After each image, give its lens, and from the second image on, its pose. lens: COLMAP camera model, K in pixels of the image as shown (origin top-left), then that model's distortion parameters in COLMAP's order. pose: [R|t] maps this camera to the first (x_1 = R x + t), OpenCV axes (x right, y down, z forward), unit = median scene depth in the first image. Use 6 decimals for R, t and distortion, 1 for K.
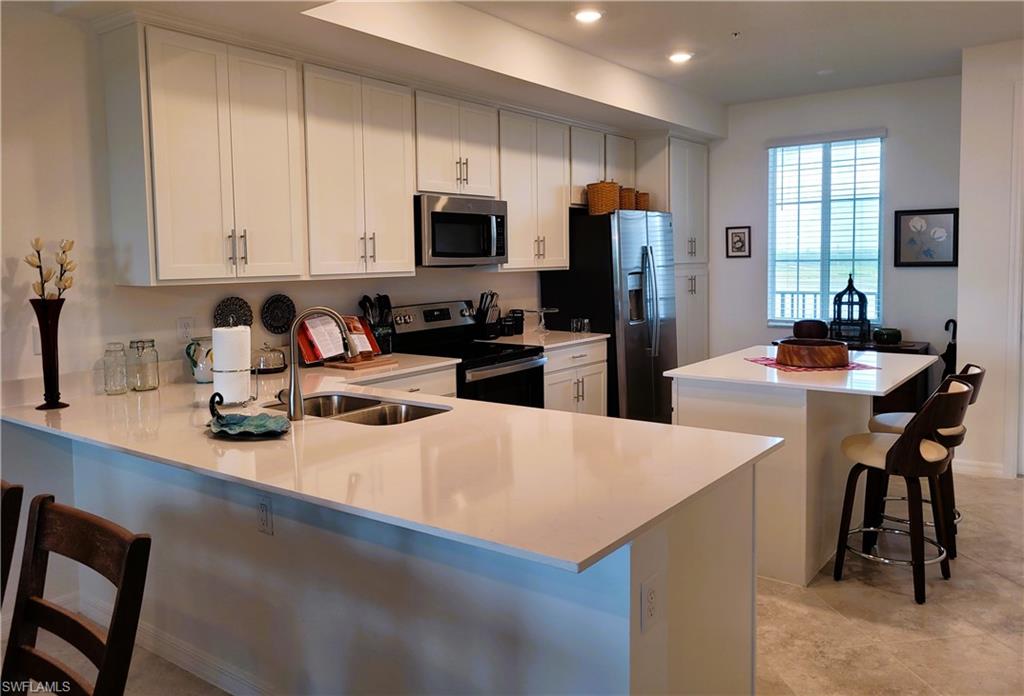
lens RADIAL K [[774.8, 0, 521.7], [0, 774.8, 310.4], [0, 0, 1]] dist [0.031699, -0.028118]
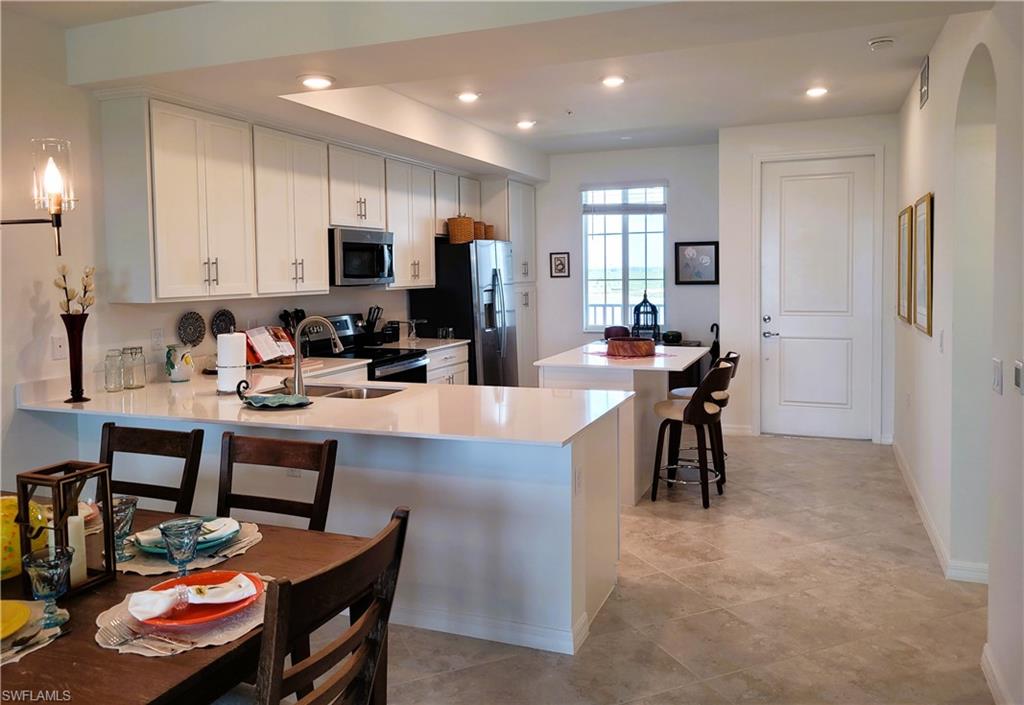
lens RADIAL K [[774.8, 0, 521.0], [0, 774.8, 309.7], [0, 0, 1]] dist [0.031699, -0.028118]
pose [[0.963418, -0.012103, 0.267730, -0.179992], [0.018049, 0.999642, -0.019761, 0.011327], [-0.267395, 0.023870, 0.963291, -0.279488]]
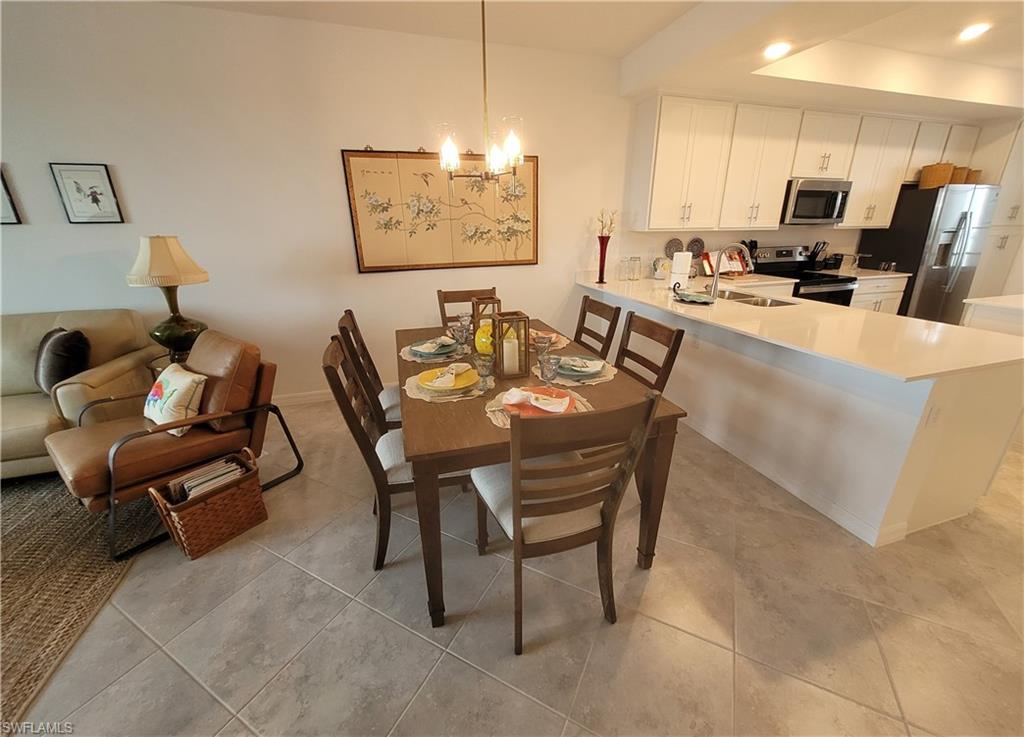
lens RADIAL K [[401.3, 0, 513.4], [0, 401.3, 361.4], [0, 0, 1]] dist [-0.002989, 0.000022]
pose [[0.807434, 0.200297, -0.554916, -0.059633], [-0.046007, 0.959115, 0.279251, 0.016022], [0.588162, -0.199946, 0.783637, -0.126460]]
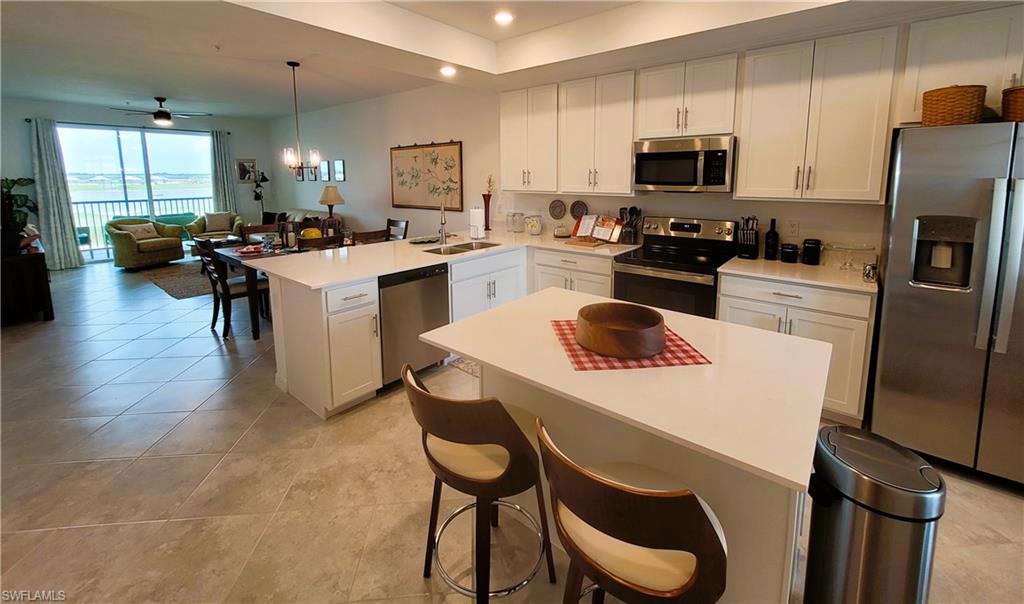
lens RADIAL K [[428.4, 0, 514.5], [0, 428.4, 226.2], [0, 0, 1]] dist [-0.010305, -0.000243]
pose [[-0.066957, 0.126363, -0.989722, 0.736329], [-0.071402, 0.988798, 0.131075, -0.082692], [0.995198, 0.079445, -0.057184, 0.852095]]
